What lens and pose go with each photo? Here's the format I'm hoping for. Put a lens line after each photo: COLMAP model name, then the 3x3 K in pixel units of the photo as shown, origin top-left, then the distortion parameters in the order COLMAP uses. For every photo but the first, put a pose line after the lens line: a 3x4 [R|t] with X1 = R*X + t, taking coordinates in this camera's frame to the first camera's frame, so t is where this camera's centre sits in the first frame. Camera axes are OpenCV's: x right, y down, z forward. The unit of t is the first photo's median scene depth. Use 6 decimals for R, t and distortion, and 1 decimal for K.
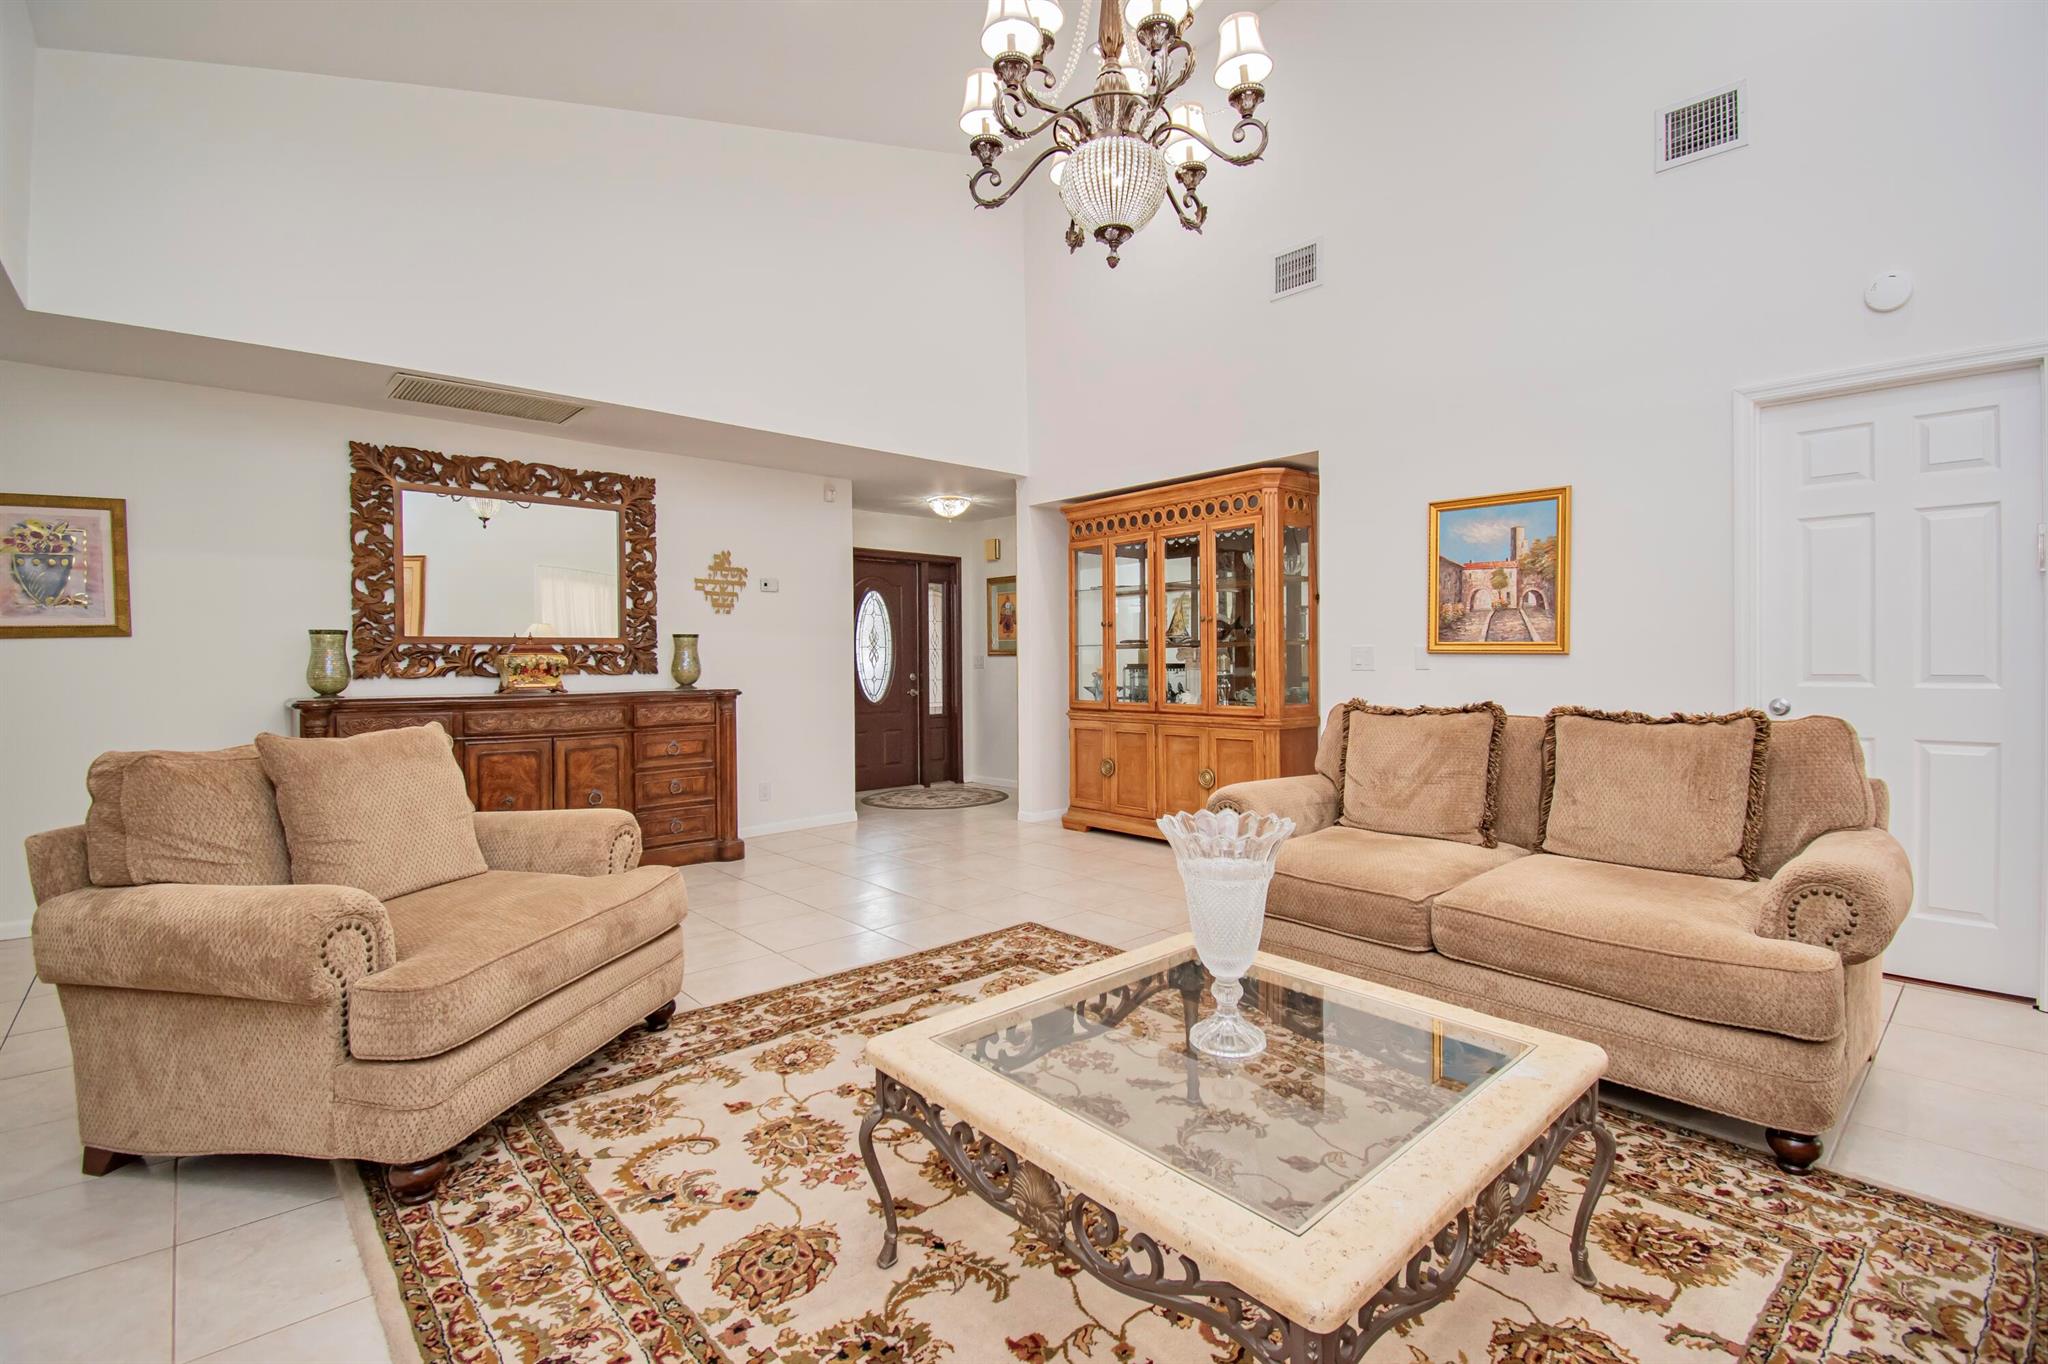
lens RADIAL K [[923.4, 0, 1039.6], [0, 923.4, 681.7], [0, 0, 1]] dist [0.011749, -0.020692]
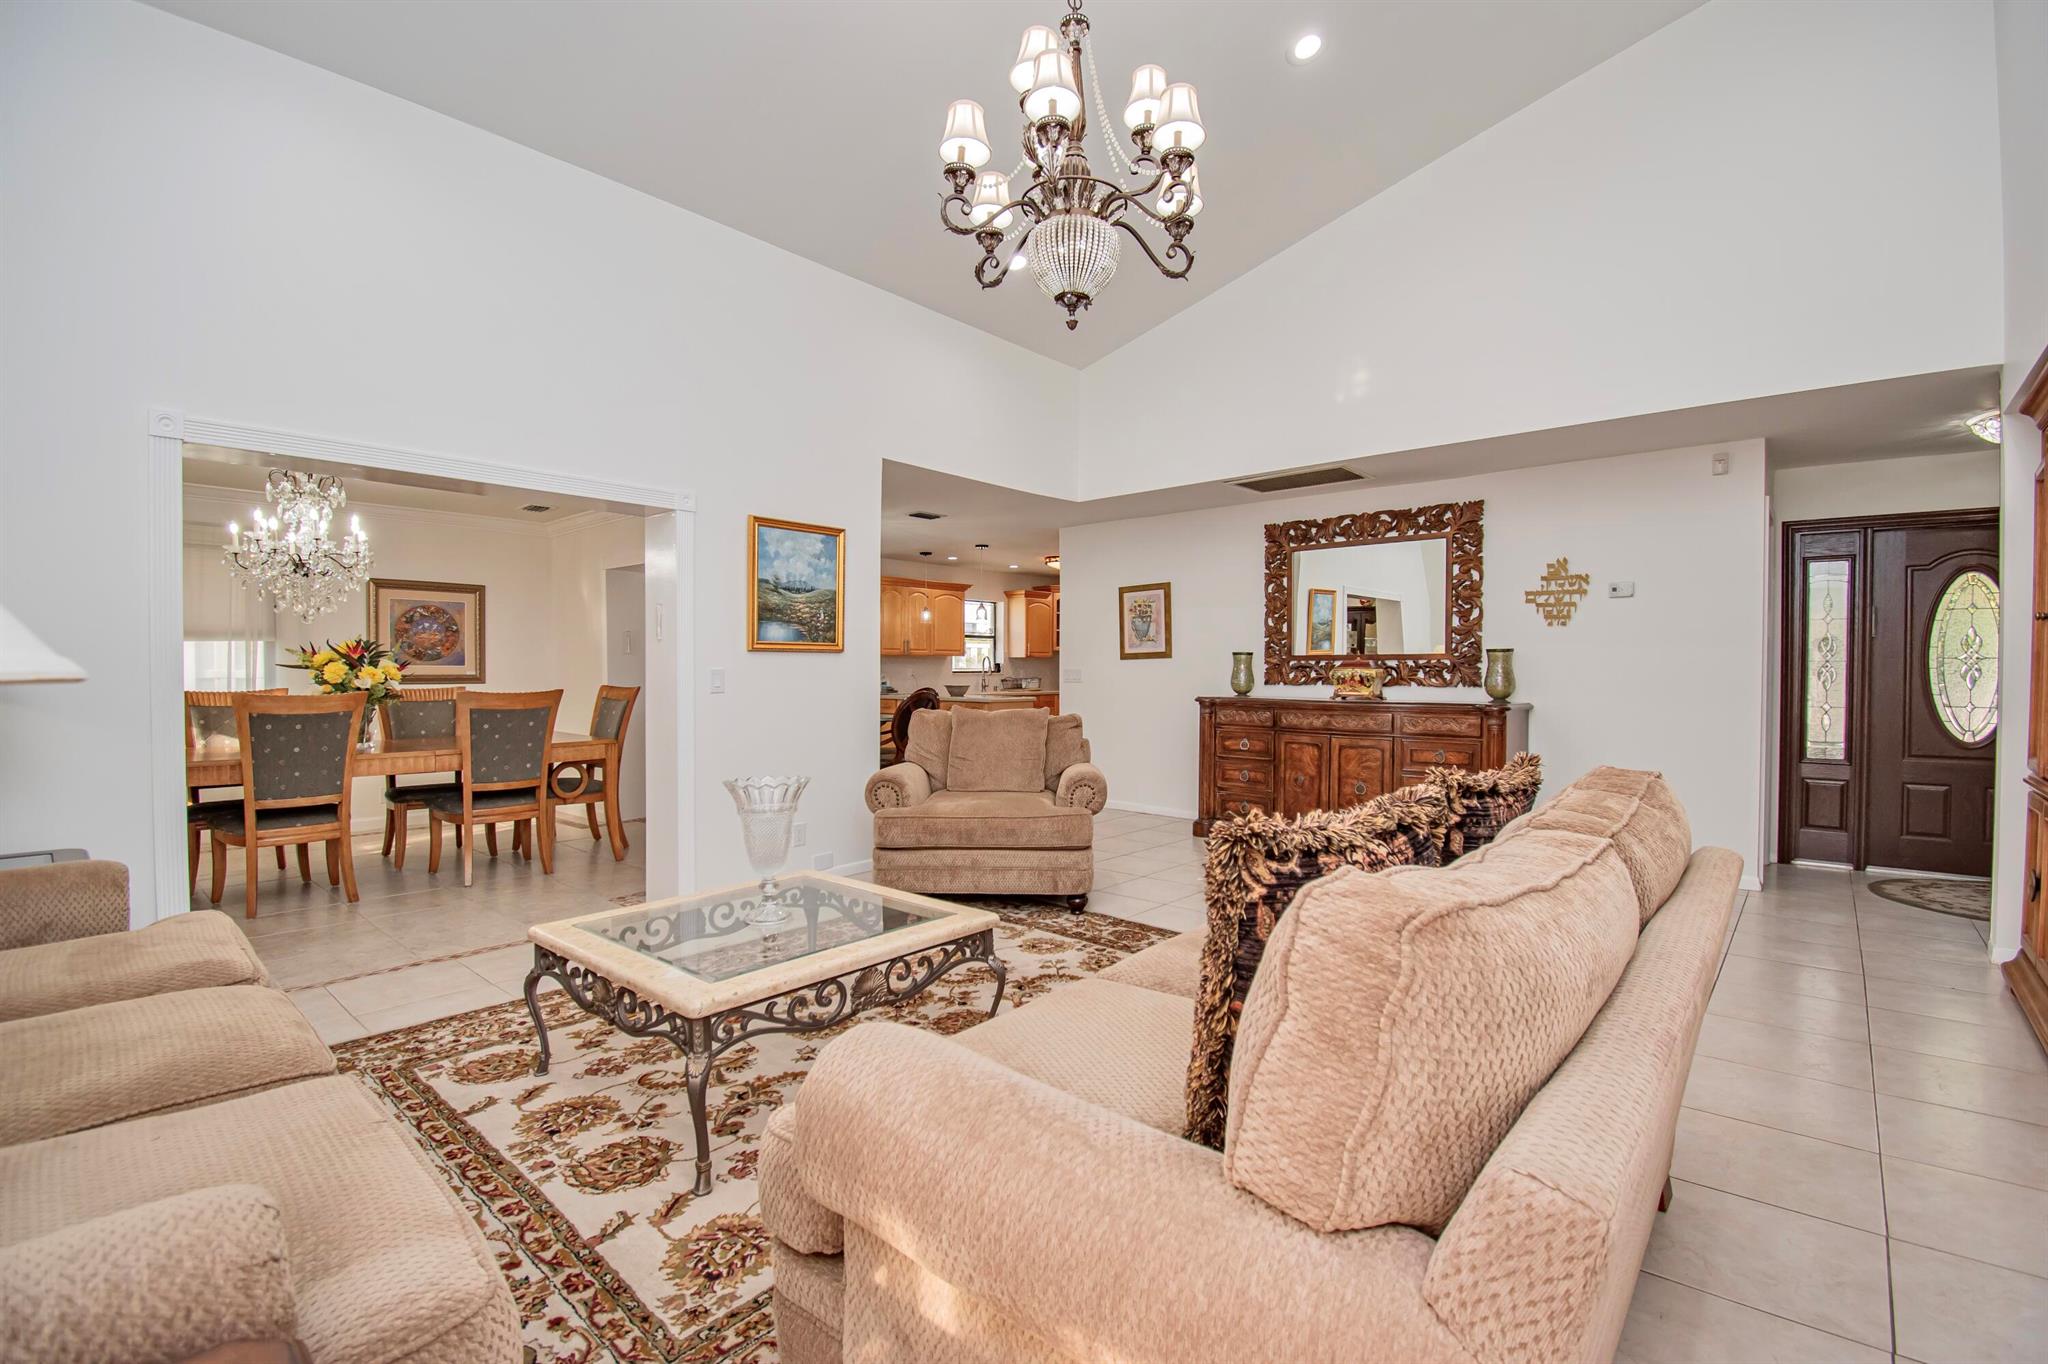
lens RADIAL K [[903.6, 0, 1036.3], [0, 903.6, 693.7], [0, 0, 1]] dist [0.016585, -0.026156]
pose [[0.111218, 0.032904, -0.993251, 0.940847], [-0.028849, 0.999137, 0.029869, -0.029712], [0.993377, 0.025333, 0.112072, 0.669725]]
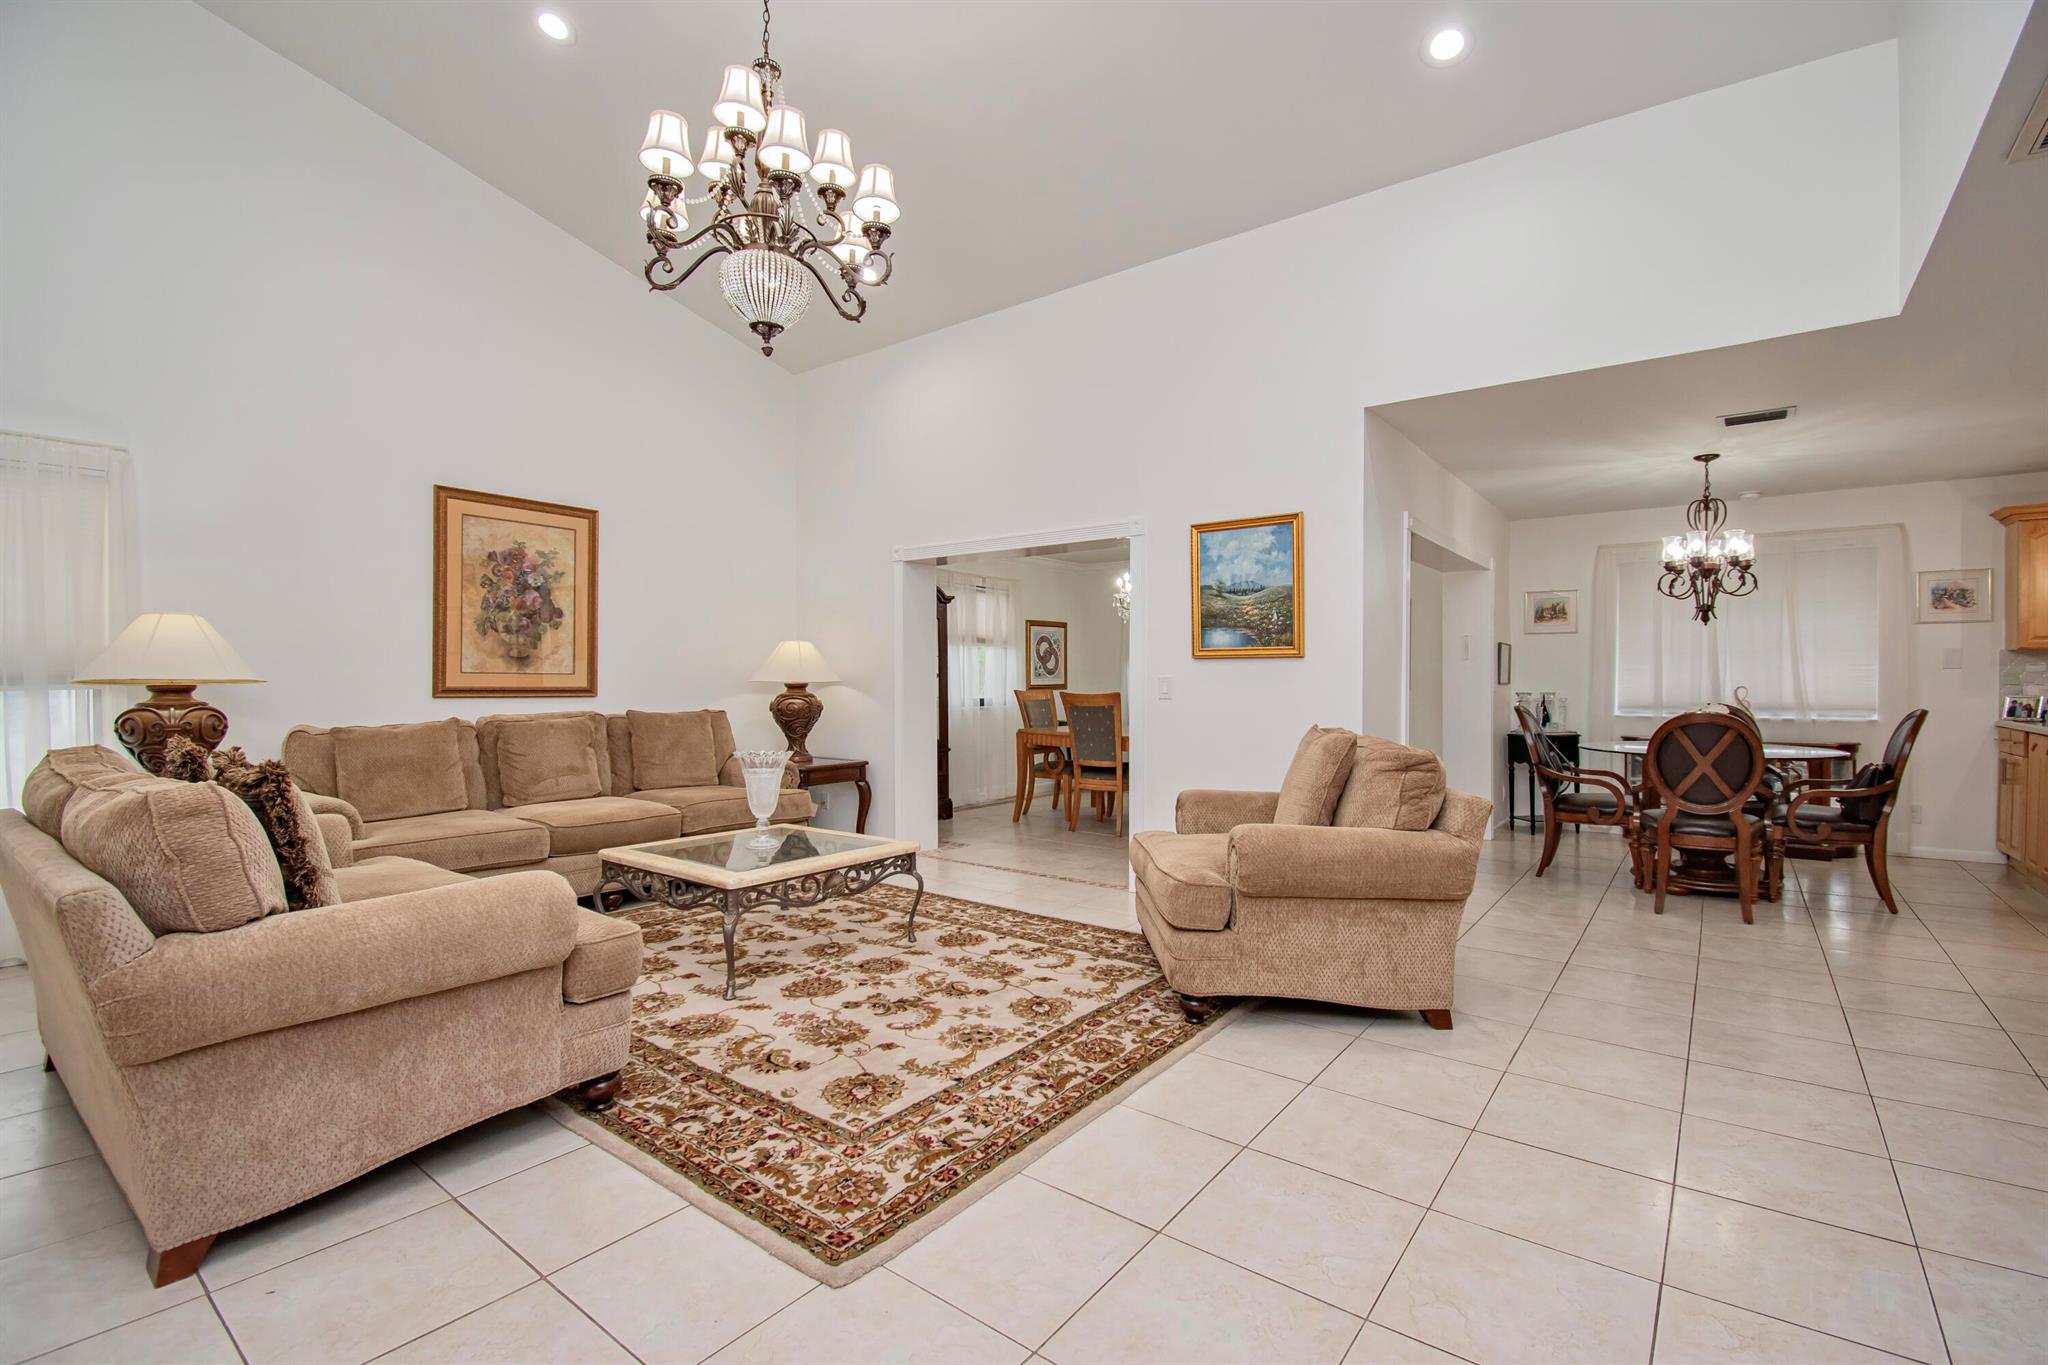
lens RADIAL K [[903.6, 0, 1036.3], [0, 903.6, 694.2], [0, 0, 1]] dist [0.016585, -0.026156]
pose [[-0.983841, 0.011255, -0.178691, -0.038802], [0.002913, 0.998897, 0.046875, -0.053595], [0.179022, 0.045597, -0.982788, 1.771509]]
